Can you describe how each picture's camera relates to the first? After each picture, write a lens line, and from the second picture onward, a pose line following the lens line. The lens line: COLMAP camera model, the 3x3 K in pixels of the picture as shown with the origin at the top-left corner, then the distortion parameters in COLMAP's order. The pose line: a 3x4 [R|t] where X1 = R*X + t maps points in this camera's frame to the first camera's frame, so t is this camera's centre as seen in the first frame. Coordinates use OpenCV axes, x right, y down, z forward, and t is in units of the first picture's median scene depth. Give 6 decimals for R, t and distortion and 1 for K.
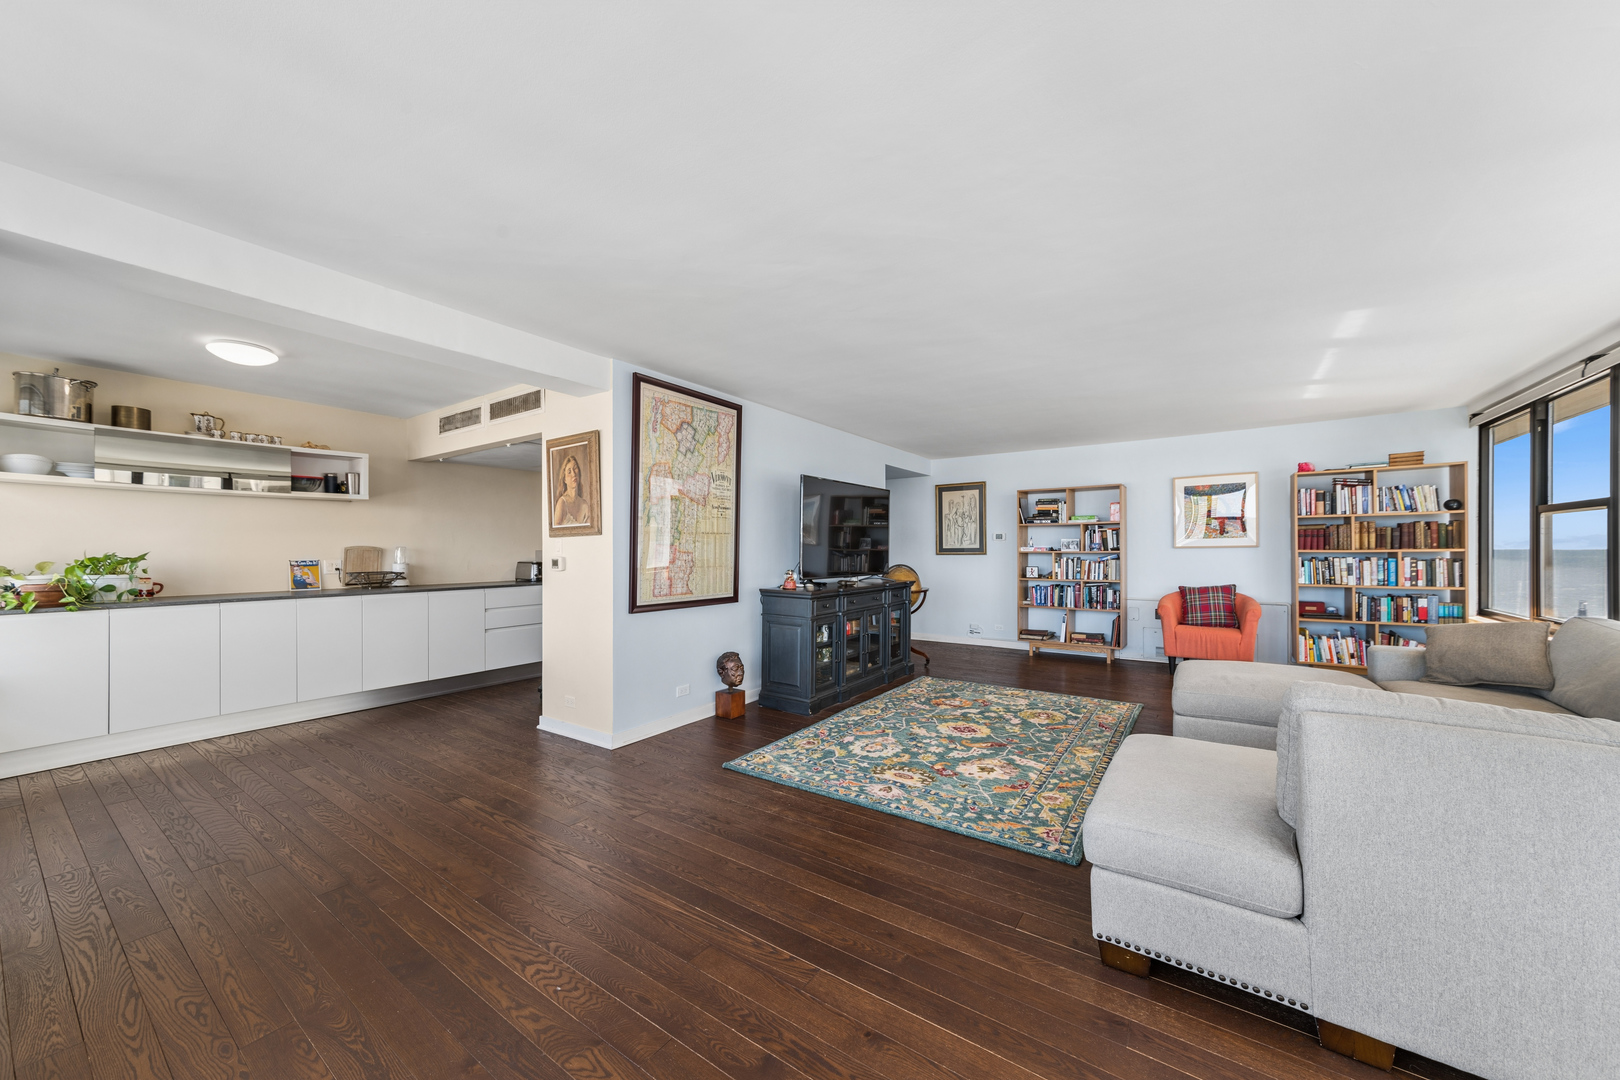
lens RADIAL K [[576.6, 0, 813.4], [0, 576.6, 547.7], [0, 0, 1]] dist [-0.004773, 0.003372]
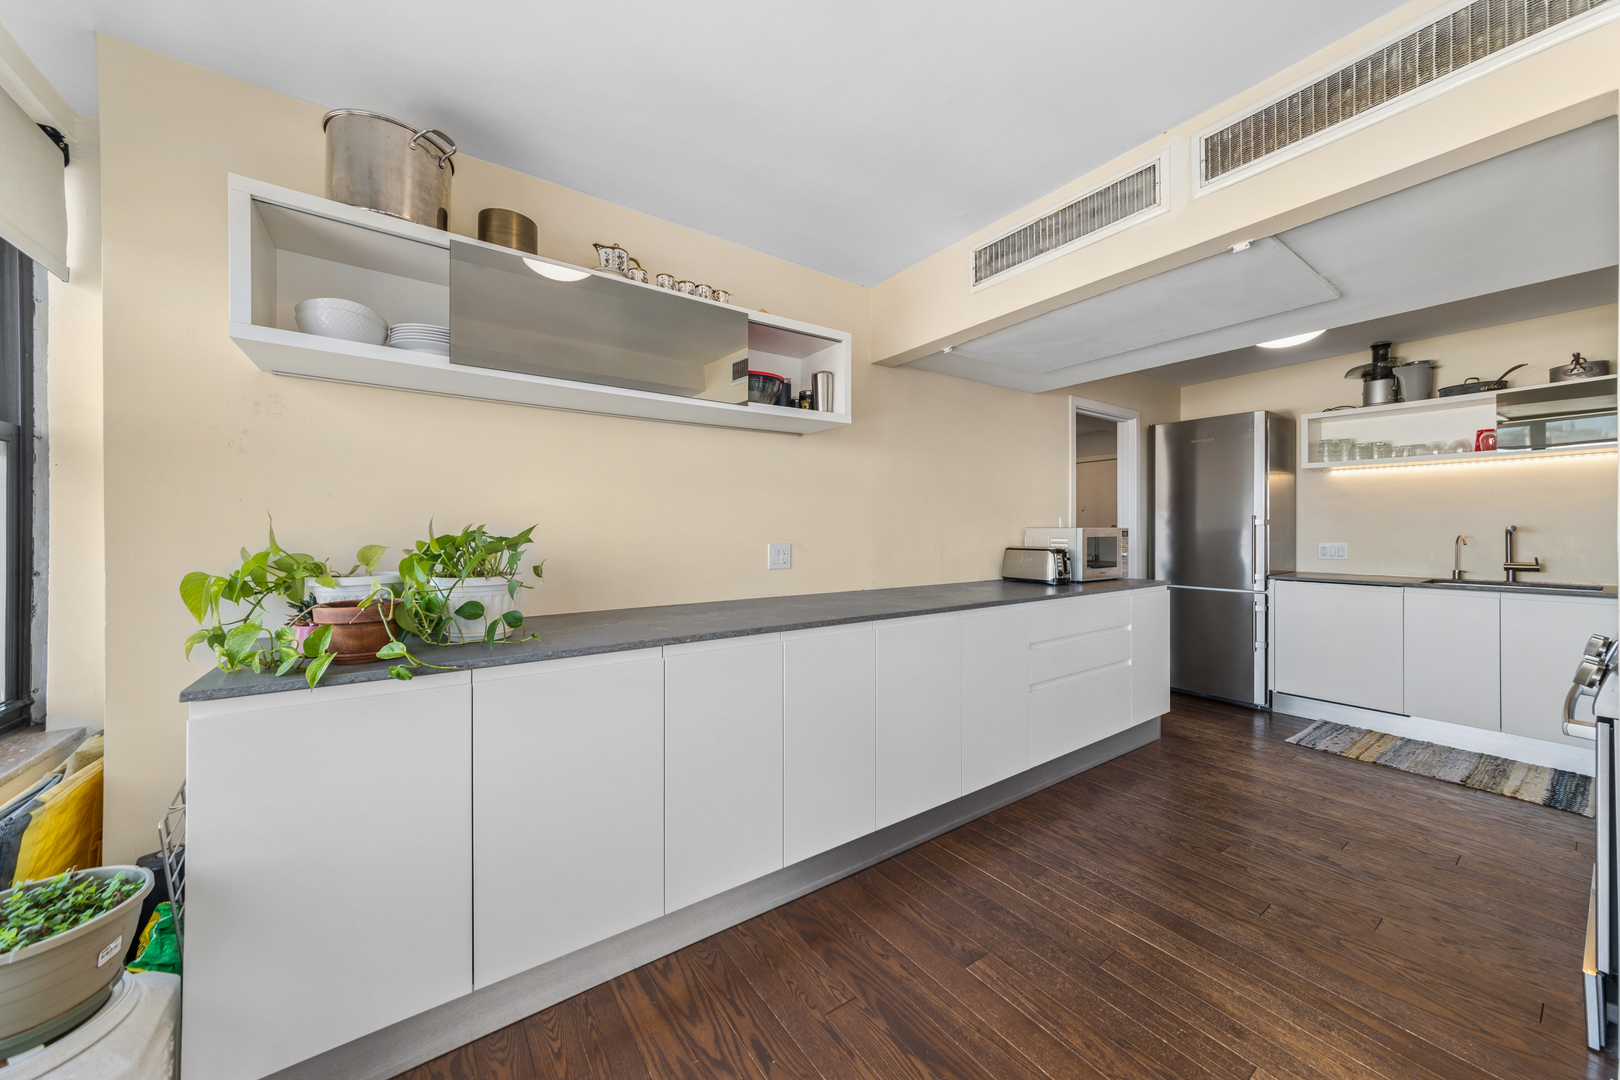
lens RADIAL K [[570.6, 0, 813.1], [0, 570.6, 530.1], [0, 0, 1]] dist [-0.008748, 0.003159]
pose [[0.937172, -0.000688, -0.348866, -0.778514], [0.000514, 1.000000, -0.000593, 0.011417], [0.348866, 0.000376, 0.937172, 0.643637]]
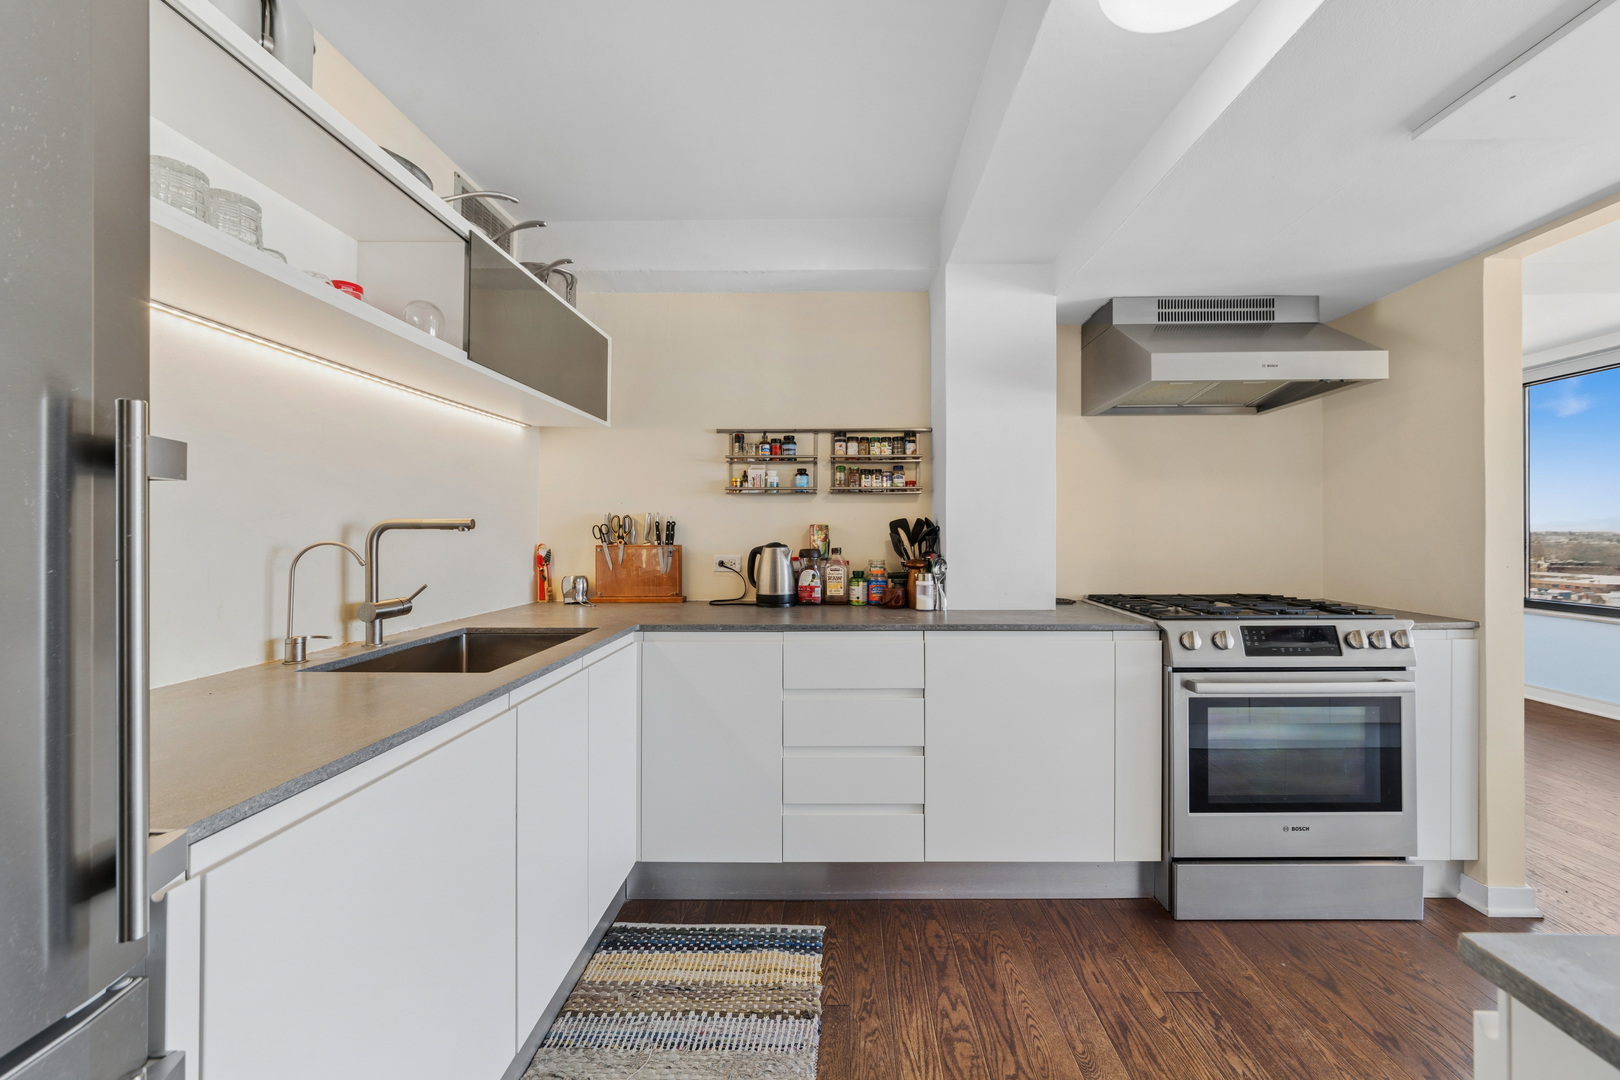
lens RADIAL K [[625.6, 0, 810.0], [0, 625.6, 540.0], [0, 0, 1]] dist [-0.000330, -0.000036]
pose [[-0.559192, -0.004853, 0.829024, -0.595968], [-0.001299, 0.999987, 0.004978, 0.016073], [-0.829037, 0.001707, -0.559191, 1.832346]]
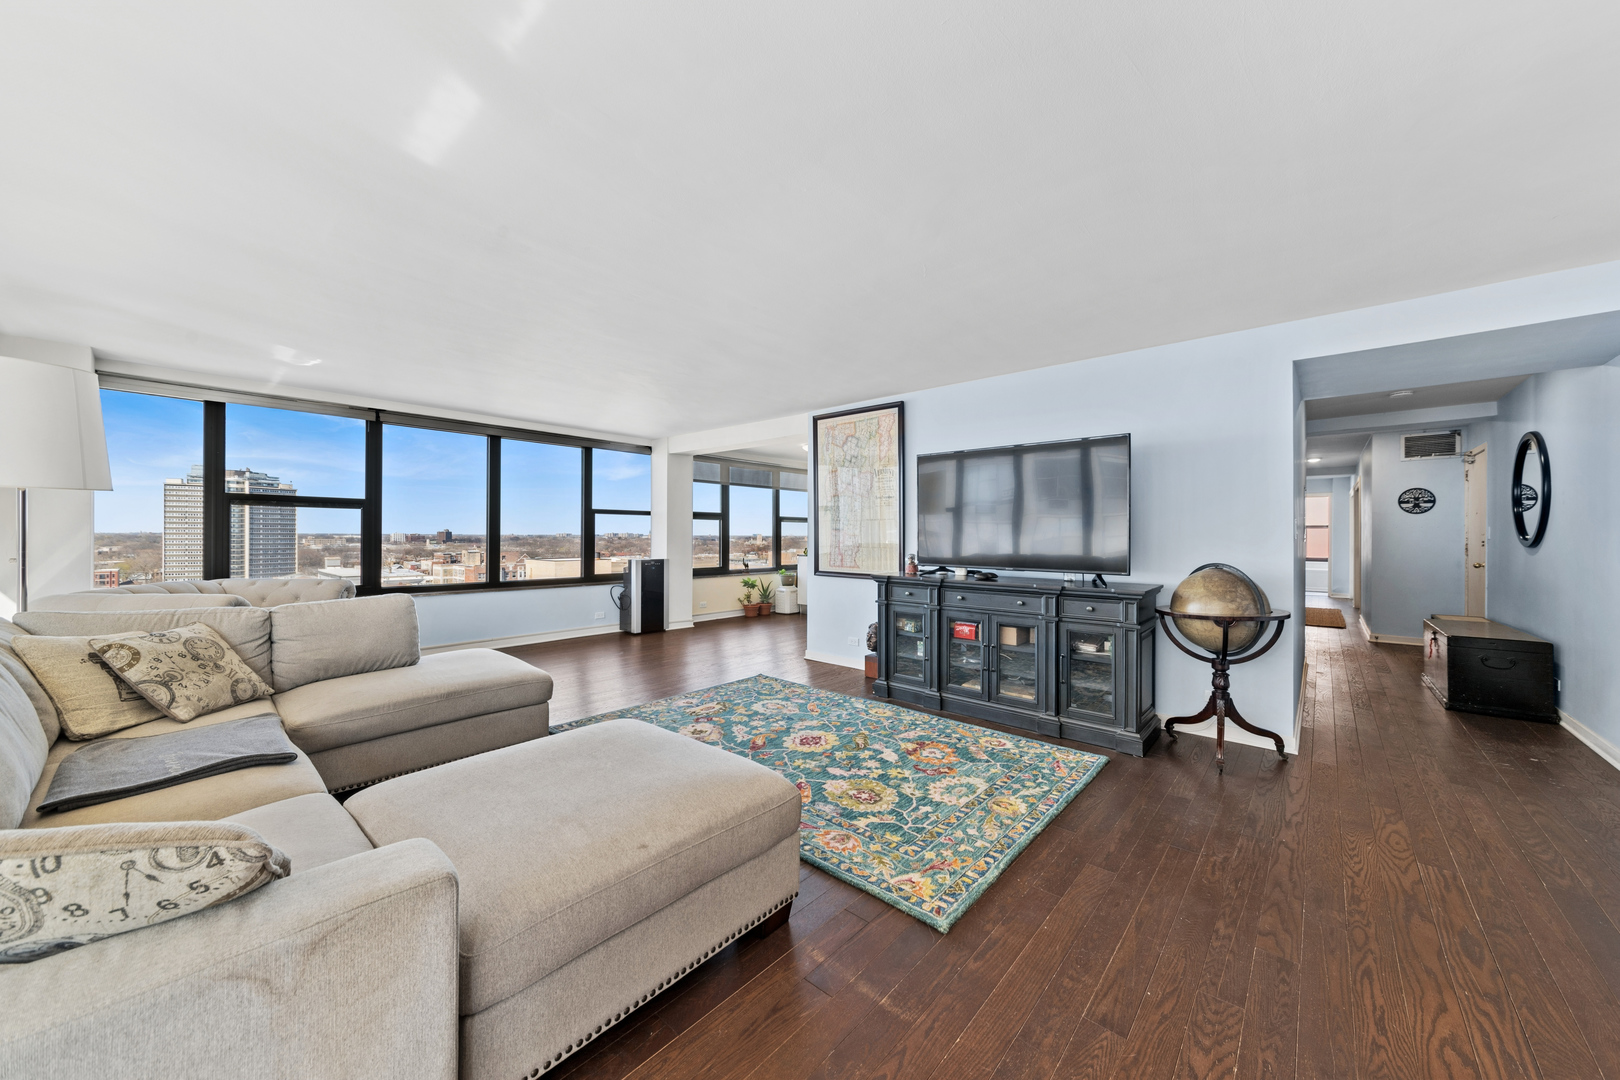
lens RADIAL K [[576.6, 0, 813.4], [0, 576.6, 547.7], [0, 0, 1]] dist [-0.004773, 0.003372]
pose [[-0.122347, 0.022566, -0.992231, 1.141373], [-0.001207, 0.999737, 0.022886, 0.005436], [0.992487, 0.003997, -0.122288, 1.134953]]
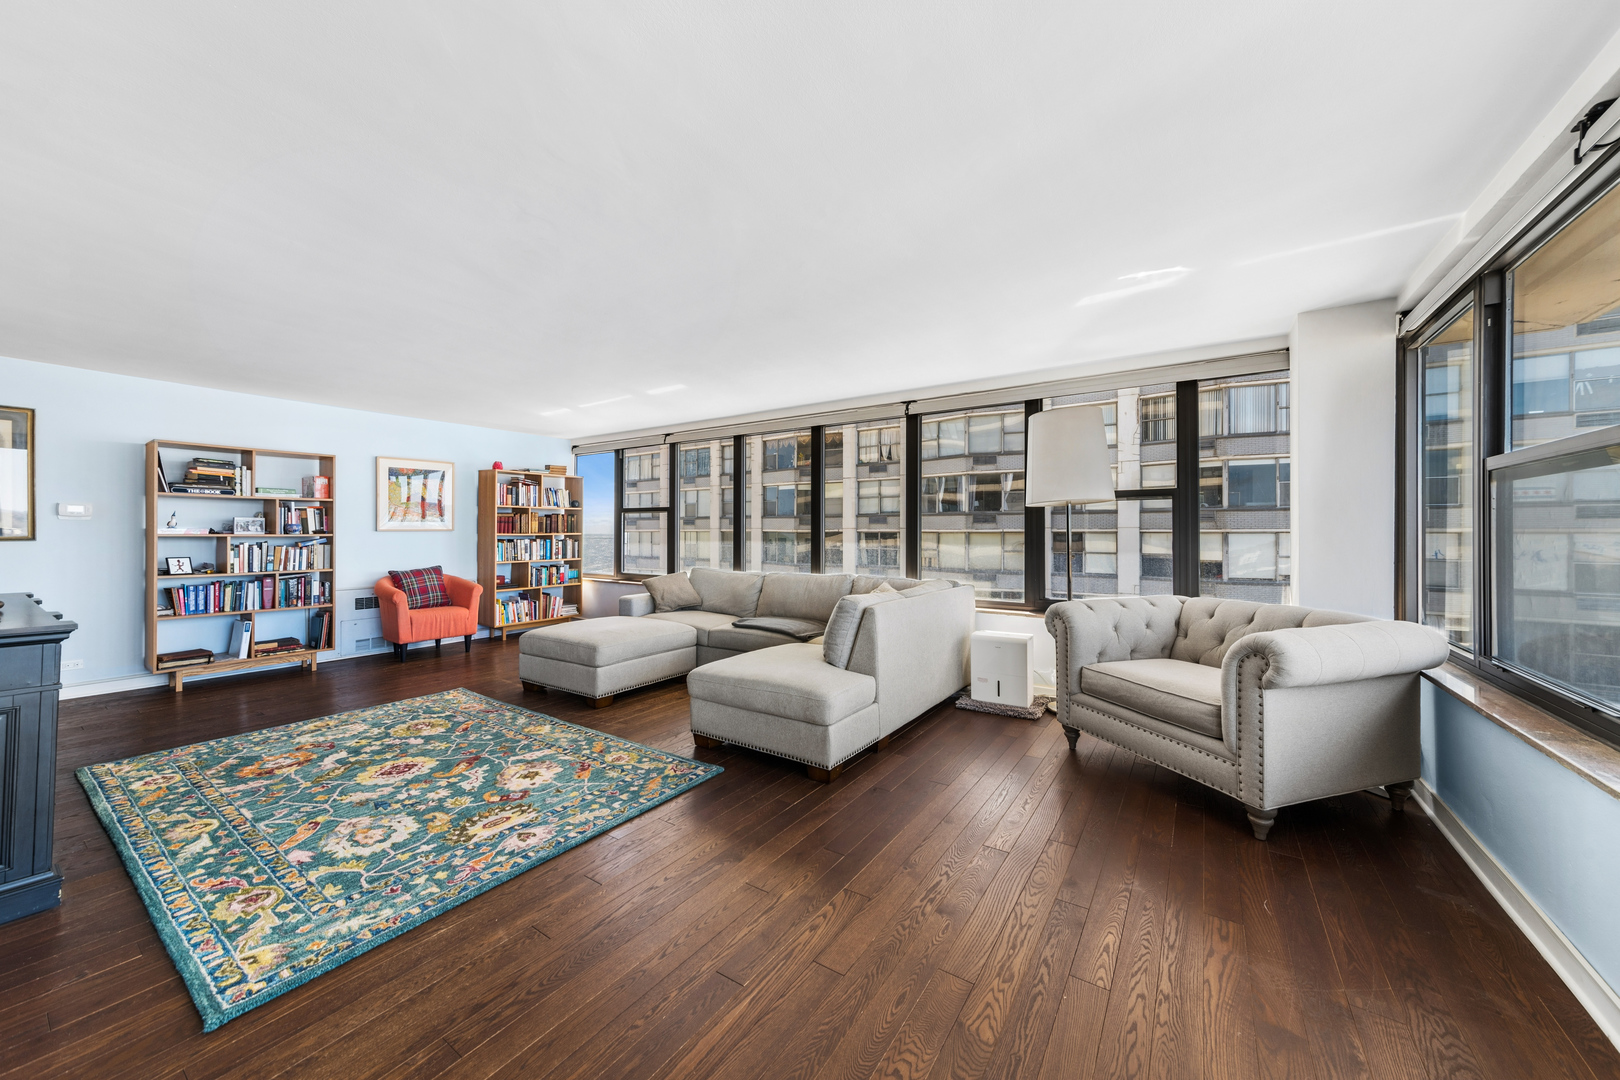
lens RADIAL K [[576.6, 0, 813.4], [0, 576.6, 547.7], [0, 0, 1]] dist [-0.004773, 0.003372]
pose [[-0.008309, -0.022771, 0.999706, -0.505453], [-0.006266, 0.999722, 0.022719, 0.002832], [-0.999946, -0.006076, -0.008450, 0.472483]]
